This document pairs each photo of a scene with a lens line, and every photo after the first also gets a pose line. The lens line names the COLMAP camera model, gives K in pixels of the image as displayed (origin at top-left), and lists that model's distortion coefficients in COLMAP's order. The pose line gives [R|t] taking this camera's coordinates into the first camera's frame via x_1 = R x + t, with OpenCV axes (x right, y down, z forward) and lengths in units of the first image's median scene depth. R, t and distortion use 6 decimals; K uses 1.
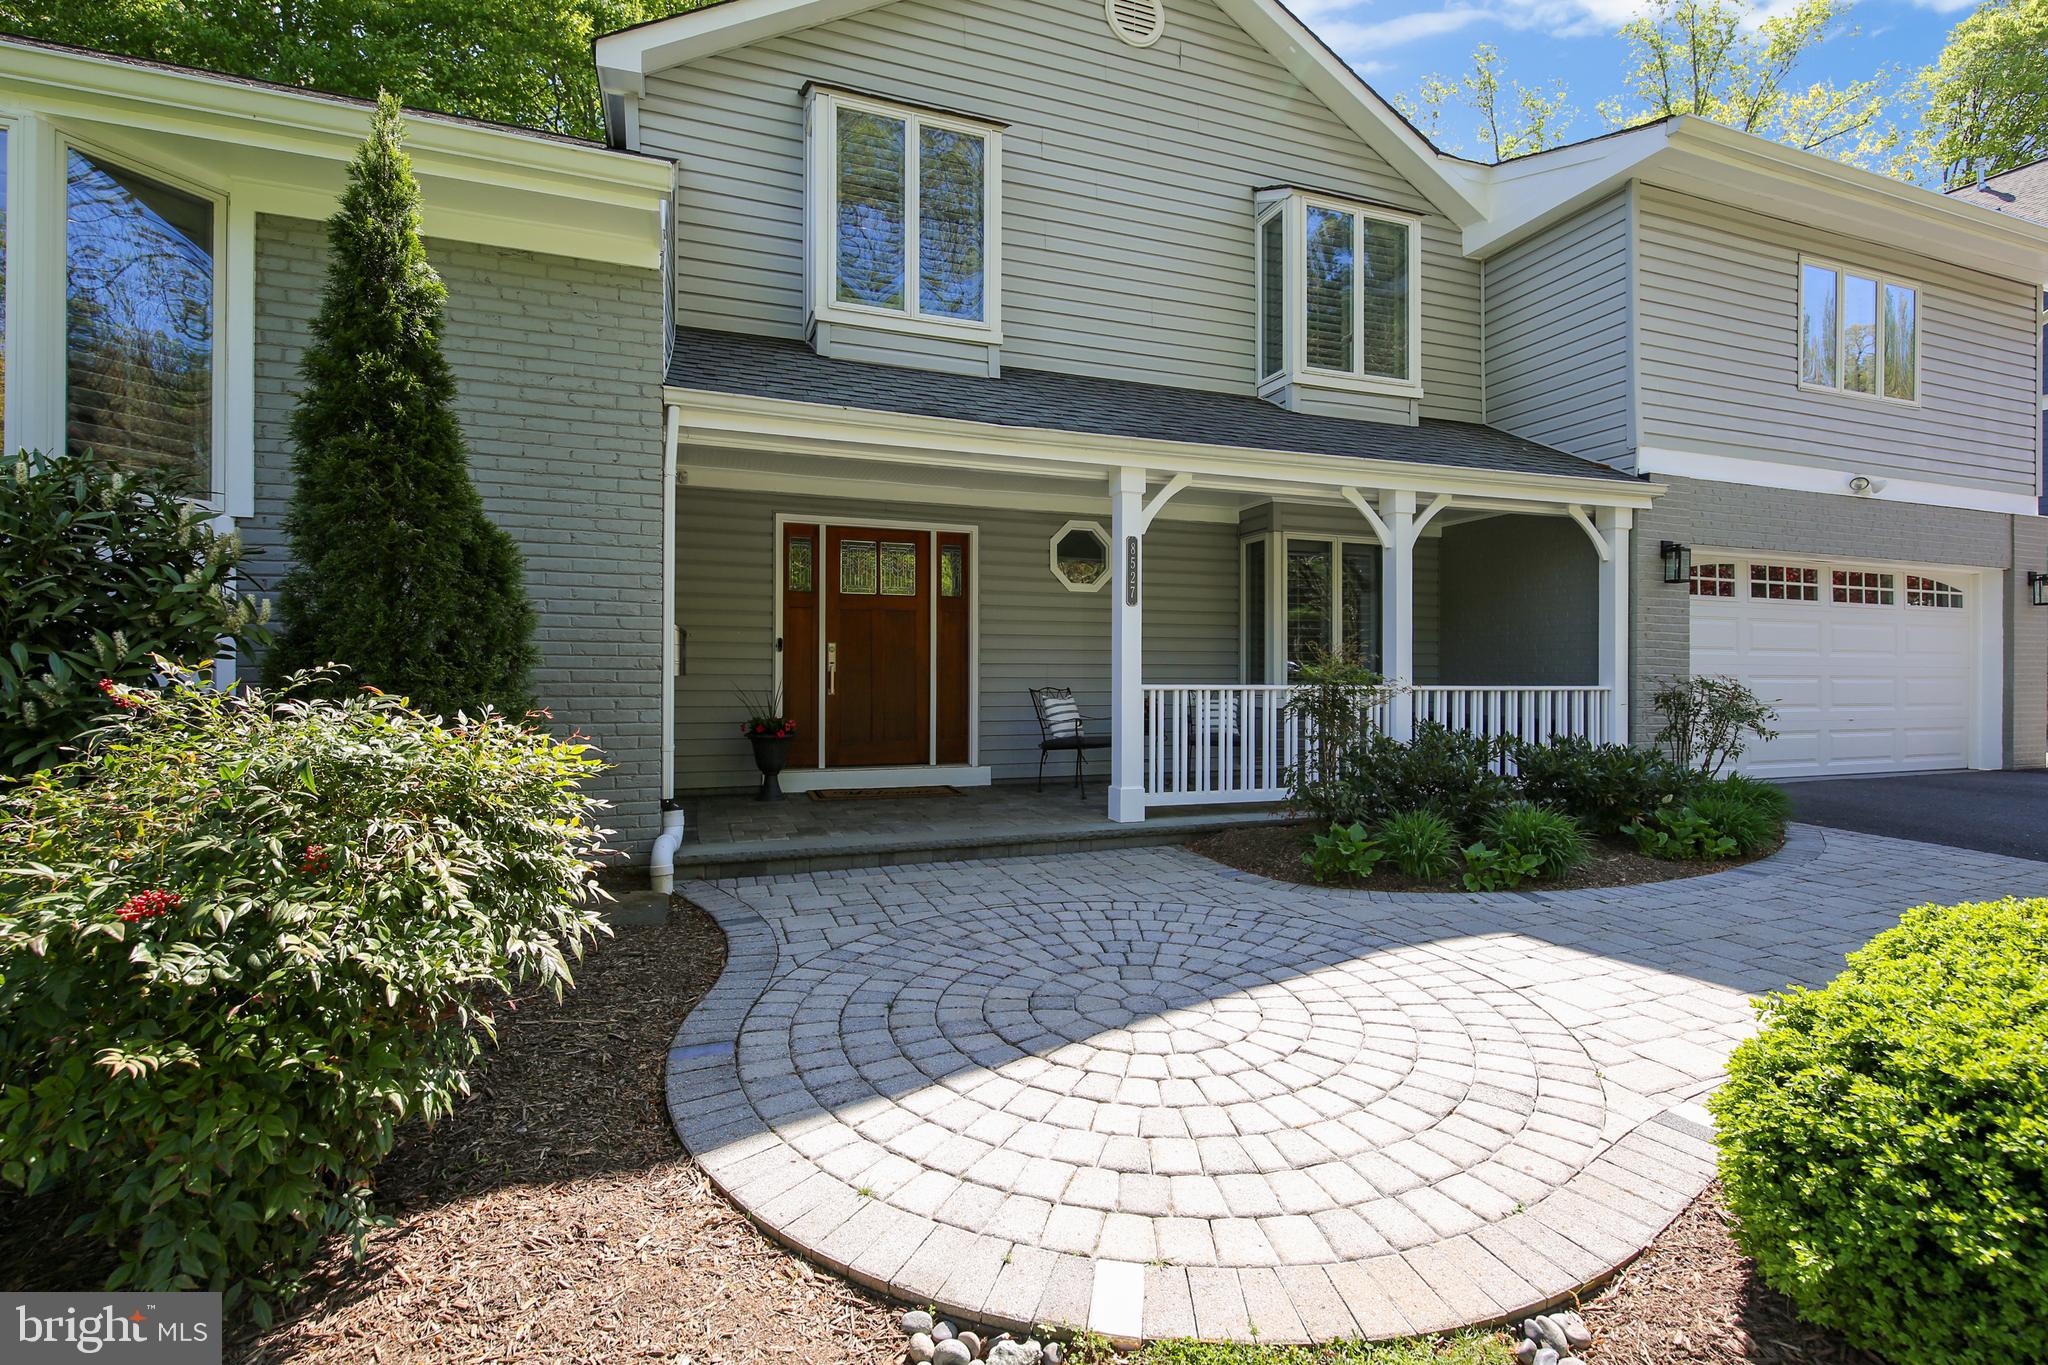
lens RADIAL K [[921.7, 0, 1024.9], [0, 921.7, 679.0], [0, 0, 1]] dist [-0.001539, -0.000196]
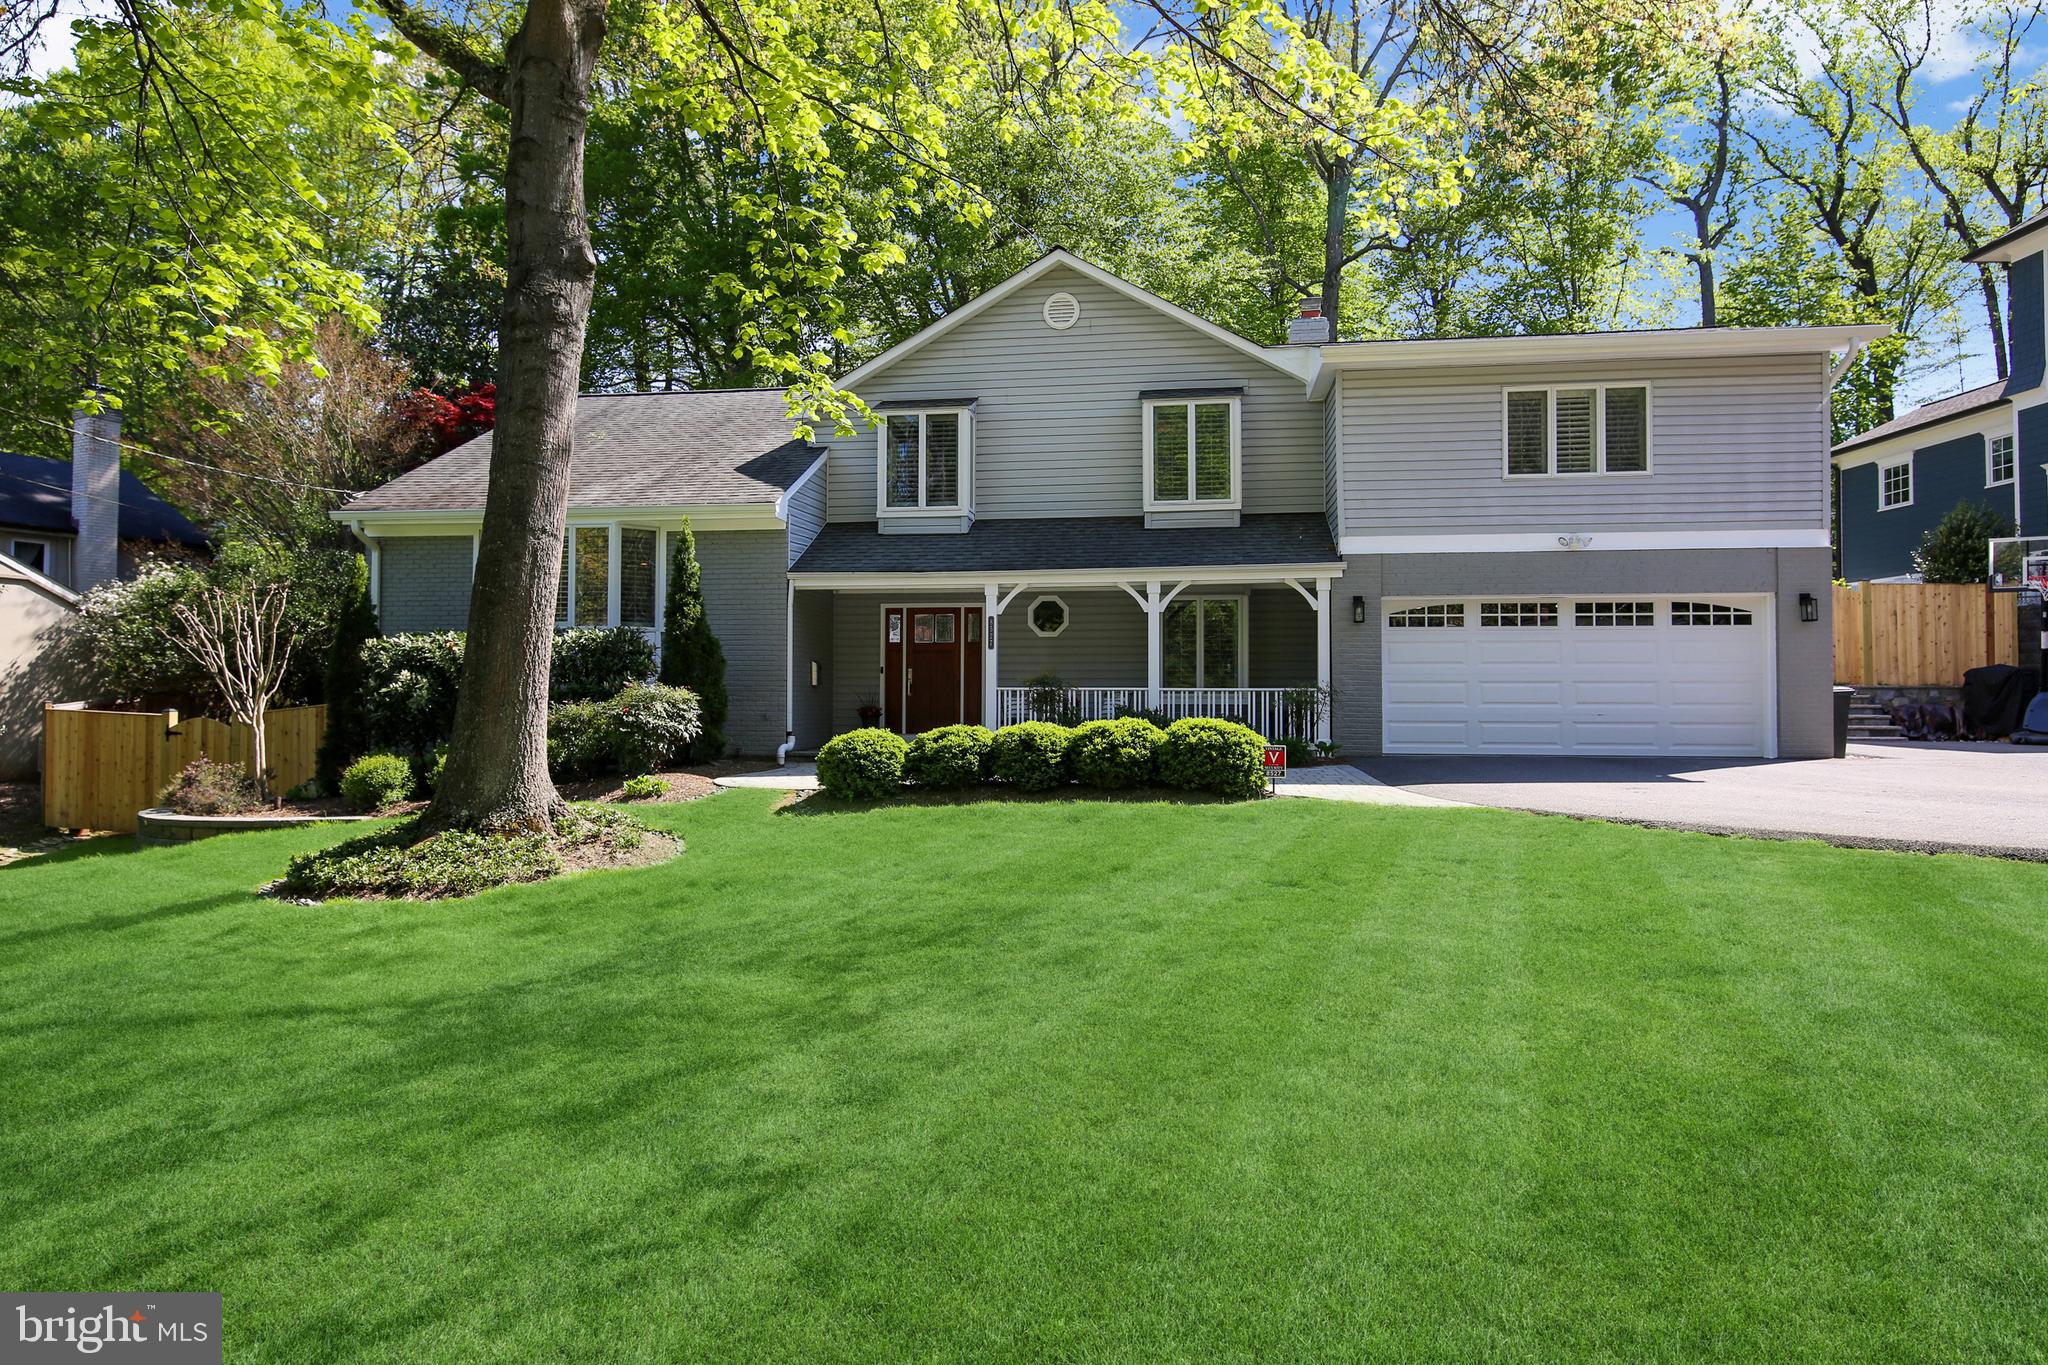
lens RADIAL K [[1210.7, 0, 1022.6], [0, 1210.7, 688.5], [0, 0, 1]] dist [0.000858, 0.000286]
pose [[0.881743, -0.005666, -0.471696, 1.173668], [0.000483, 0.999938, -0.011108, 0.031020], [0.471730, 0.009566, 0.881691, -1.106281]]
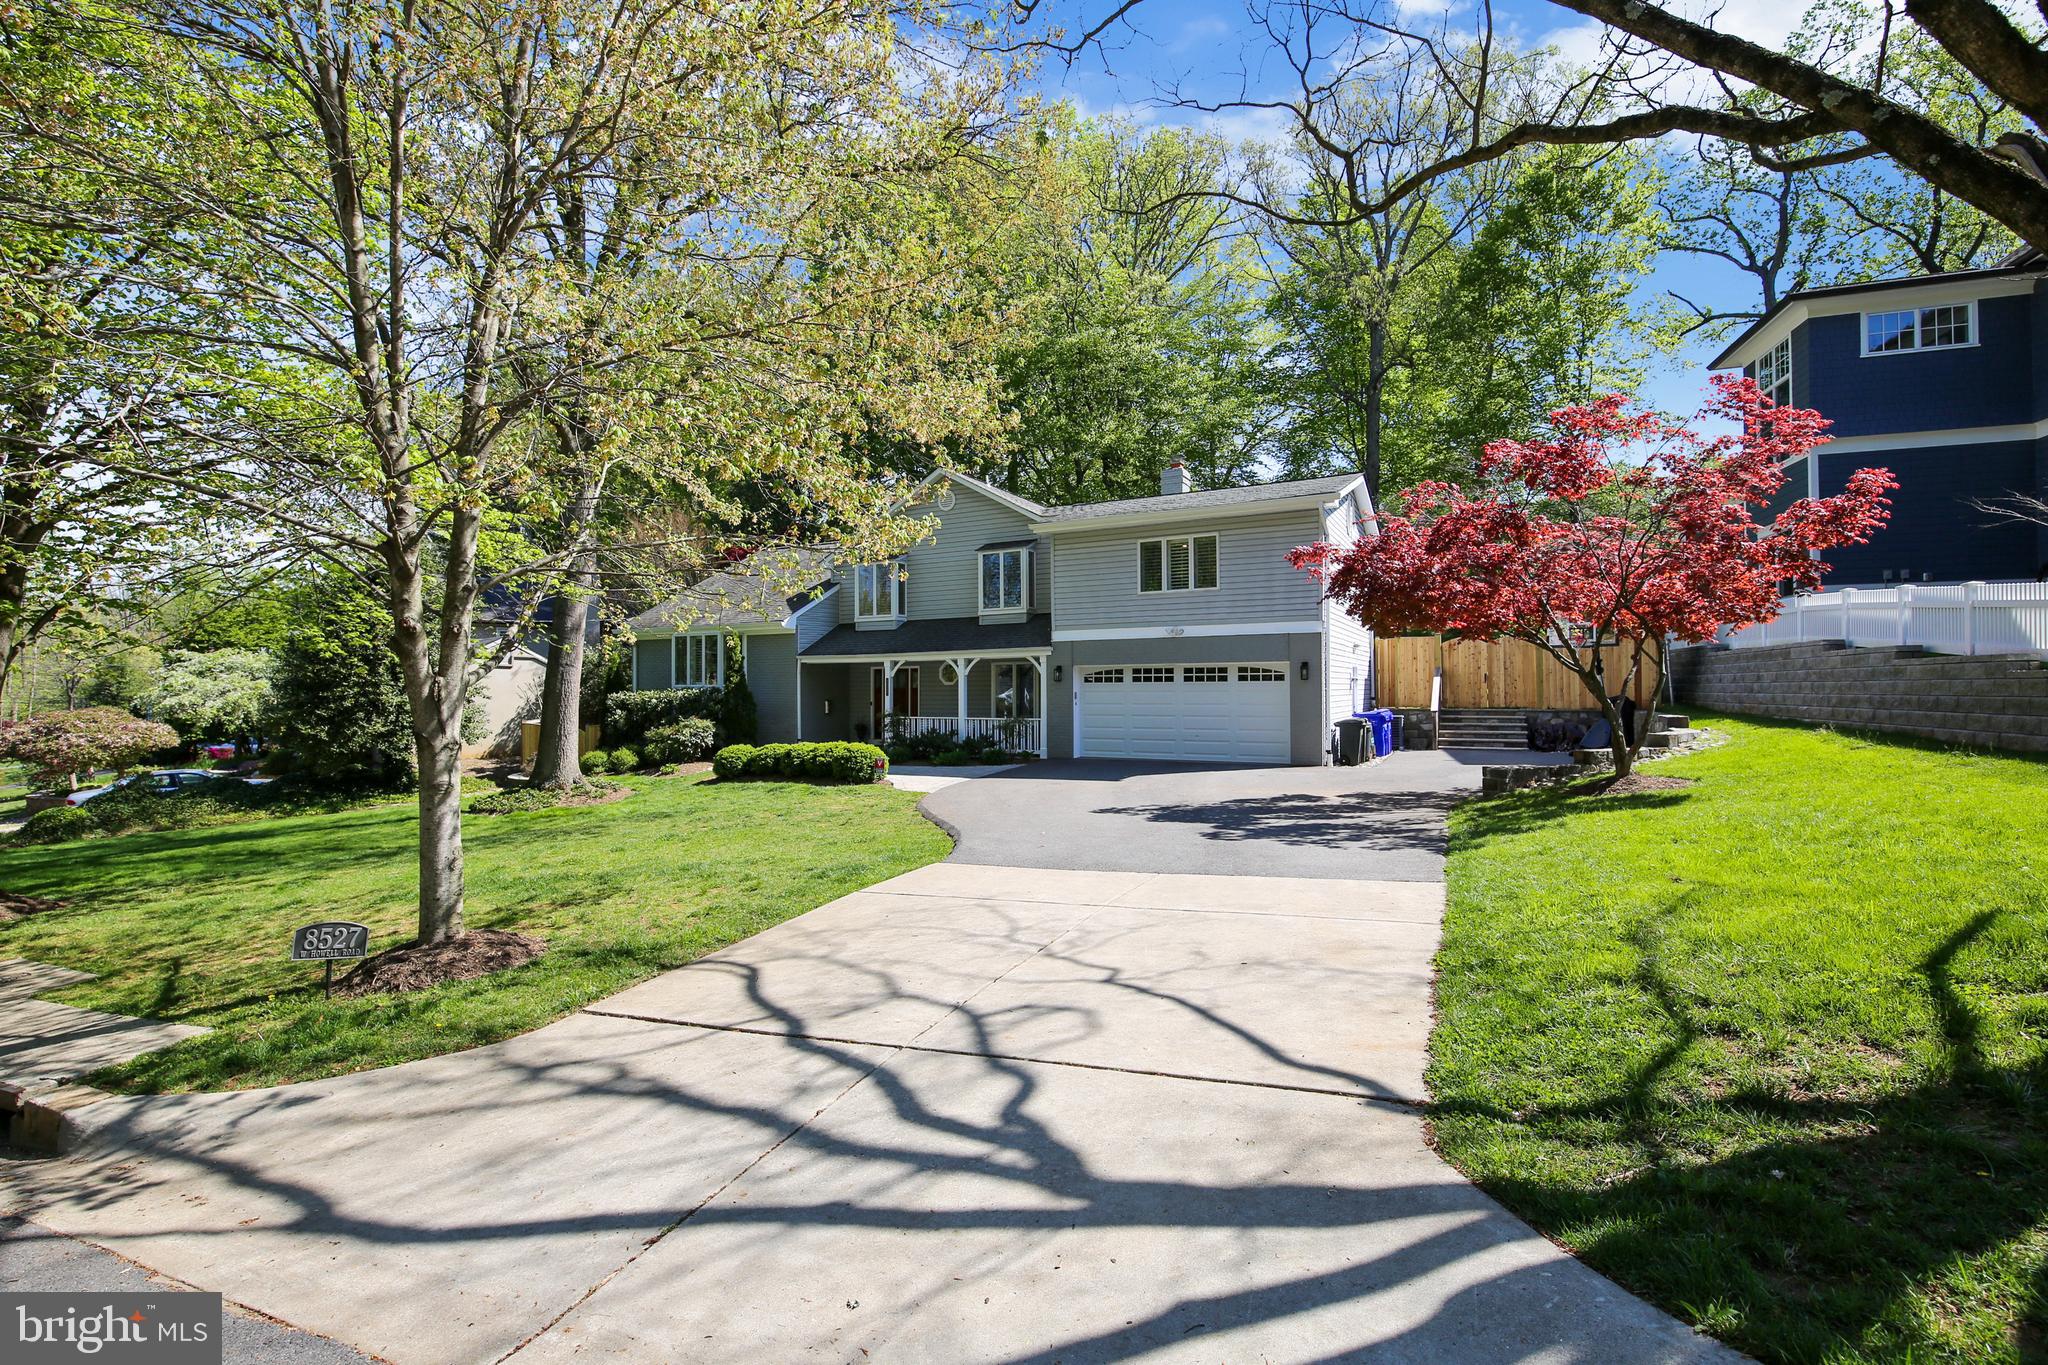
lens RADIAL K [[921.7, 0, 1027.3], [0, 921.7, 683.1], [0, 0, 1]] dist [-0.001539, -0.000196]
pose [[0.663803, -0.010229, -0.747838, 2.683154], [0.008305, 0.999946, -0.006306, -0.082642], [0.747862, -0.002025, 0.663851, -0.882691]]
